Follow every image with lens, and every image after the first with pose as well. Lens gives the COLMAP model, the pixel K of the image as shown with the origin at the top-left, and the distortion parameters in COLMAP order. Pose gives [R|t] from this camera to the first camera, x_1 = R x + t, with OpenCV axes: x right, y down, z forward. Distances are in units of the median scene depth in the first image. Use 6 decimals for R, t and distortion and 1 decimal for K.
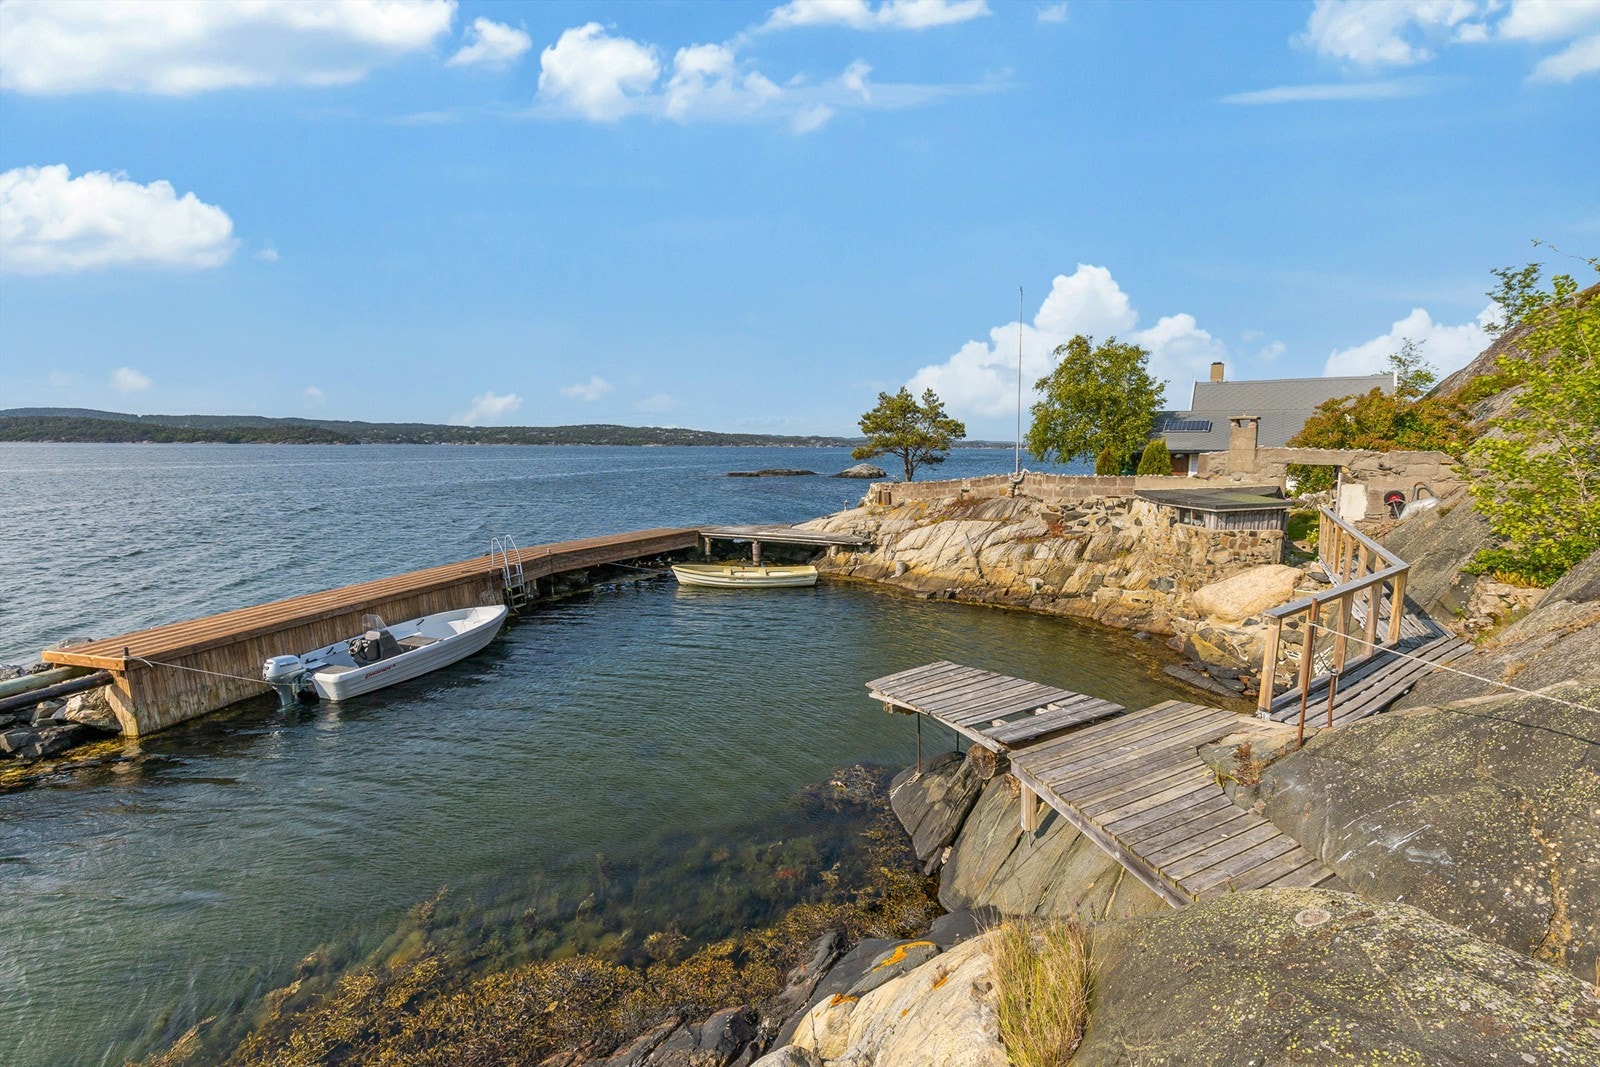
lens RADIAL K [[722.5, 0, 800.0], [0, 722.5, 533.5], [0, 0, 1]] dist [0.001063, -0.000612]
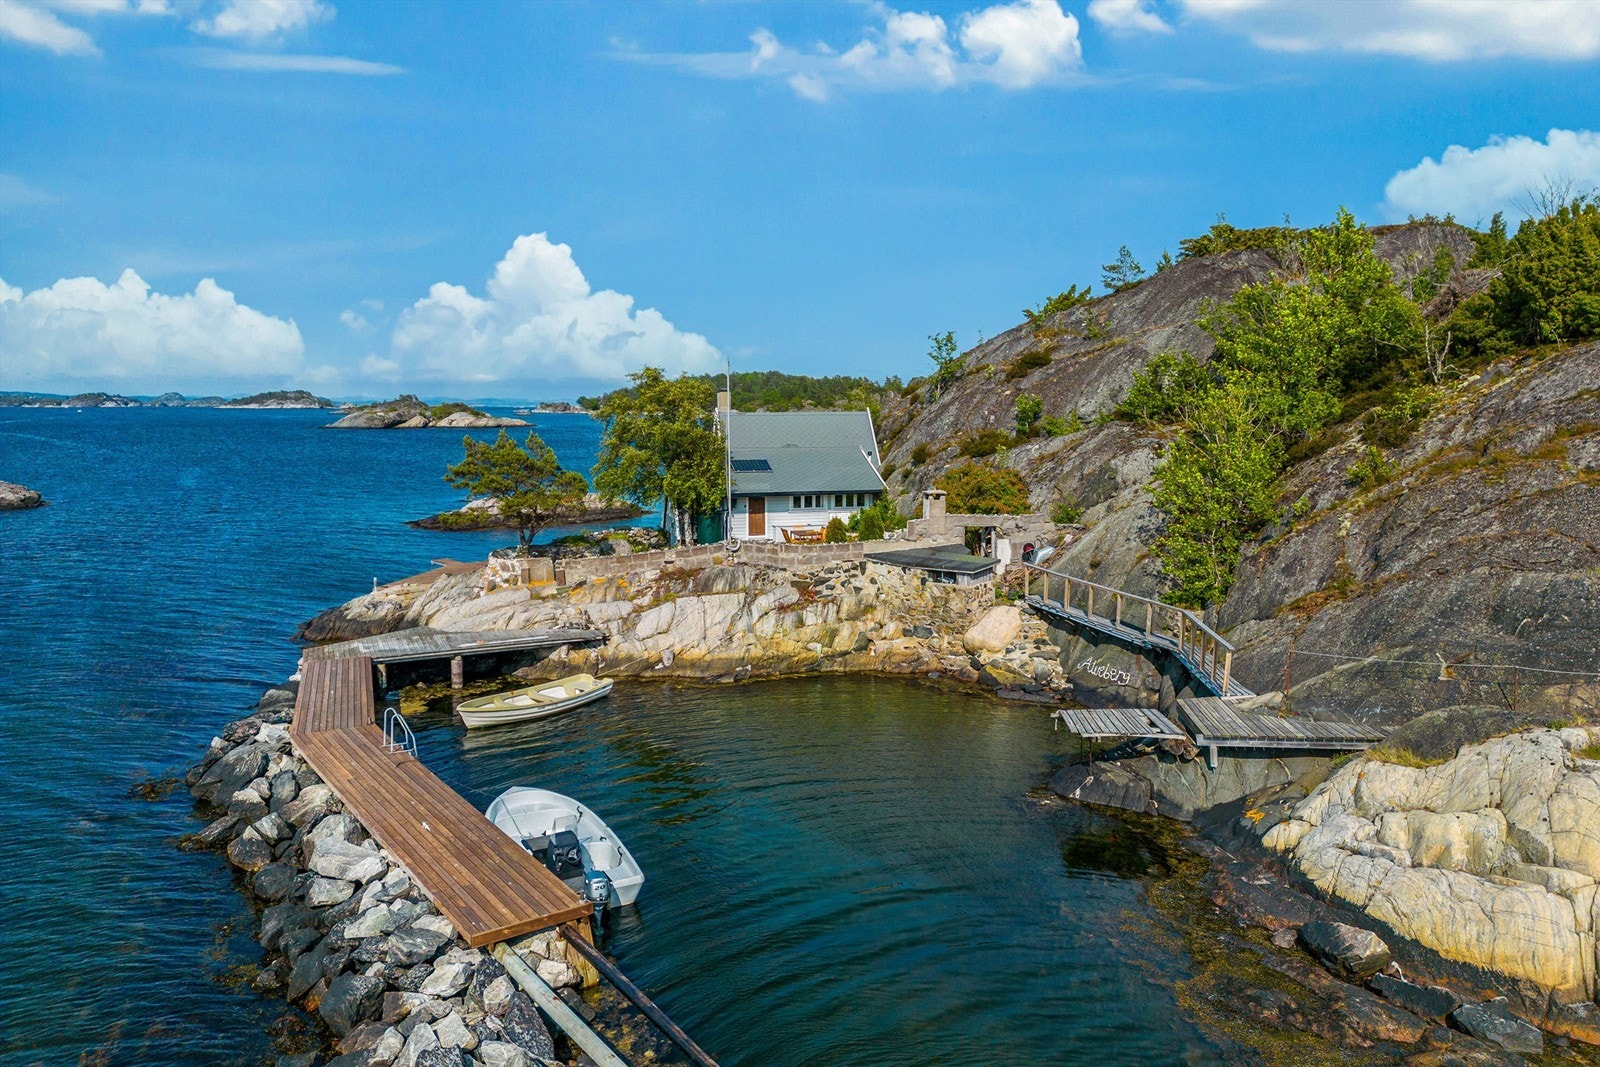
lens RADIAL K [[1115.4, 0, 800.0], [0, 1115.4, 533.5], [0, 0, 1]] dist [0.120517, -0.169852]
pose [[0.635369, -0.098199, 0.765939, -0.962224], [0.097968, 0.994117, 0.046185, -0.182626], [-0.765969, 0.045693, 0.641252, -0.077545]]
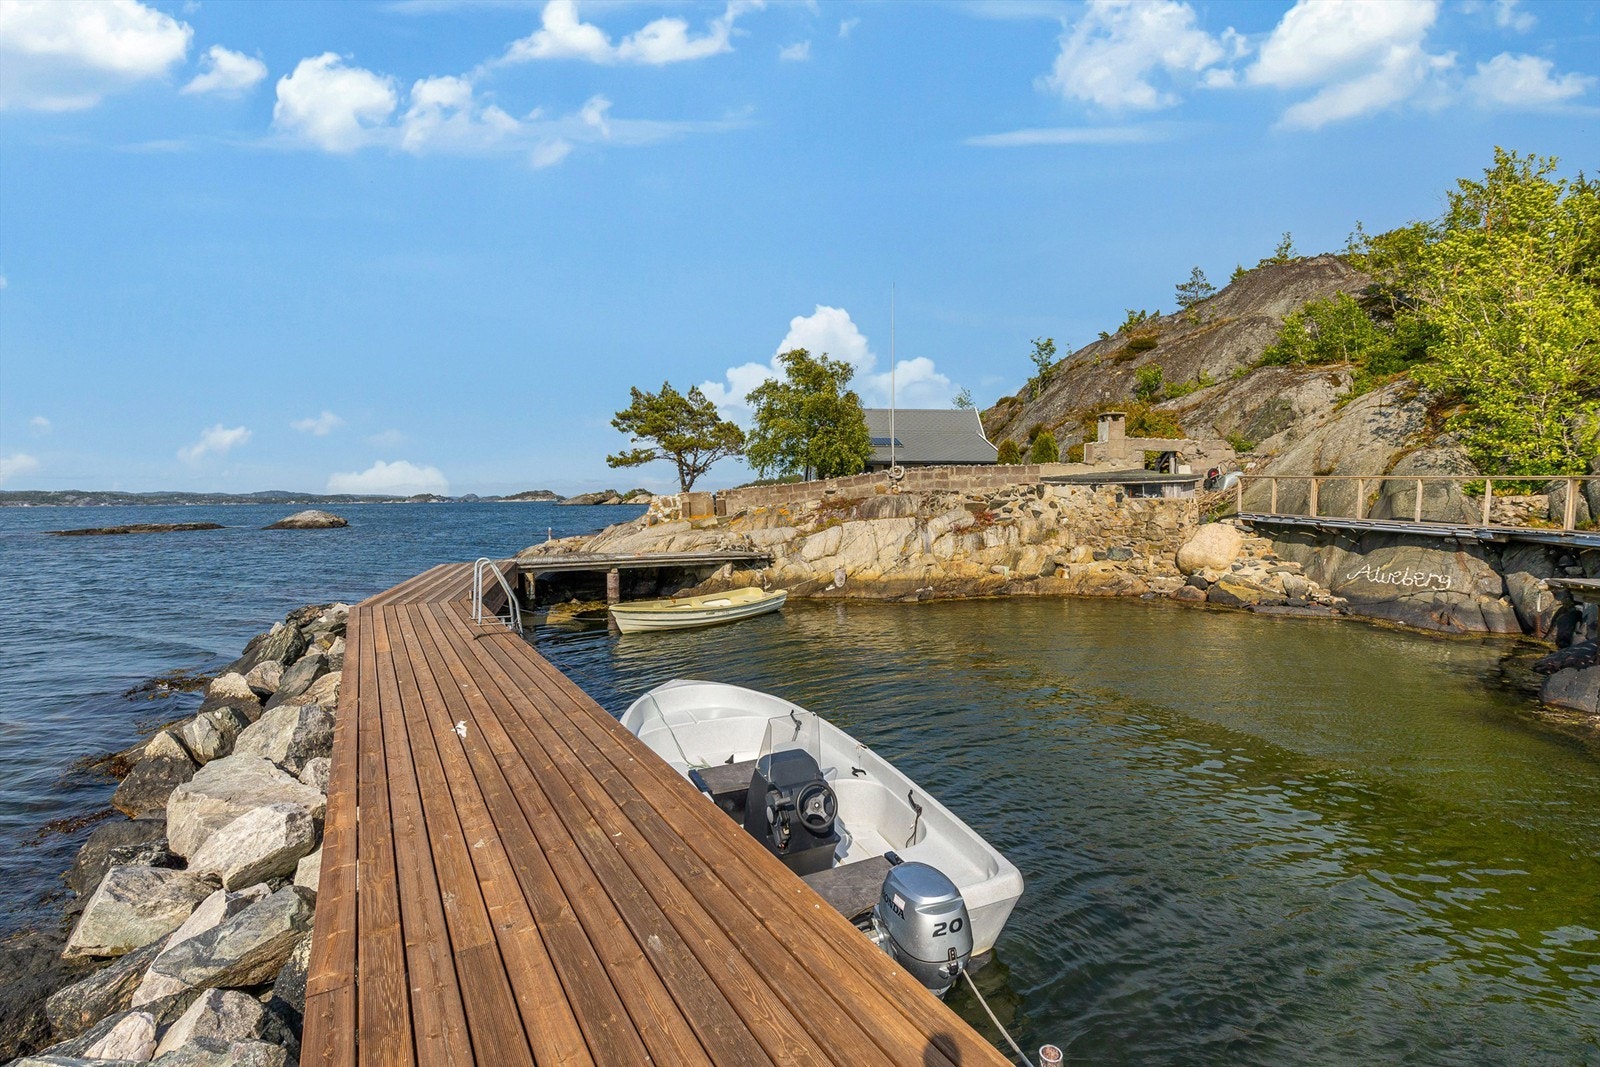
lens RADIAL K [[722.5, 0, 800.0], [0, 722.5, 533.5], [0, 0, 1]] dist [0.001063, -0.000612]
pose [[0.692749, -0.049838, 0.719454, -0.569373], [0.101673, 0.994395, -0.029016, 0.019118], [-0.713976, 0.093250, 0.693933, 0.499055]]
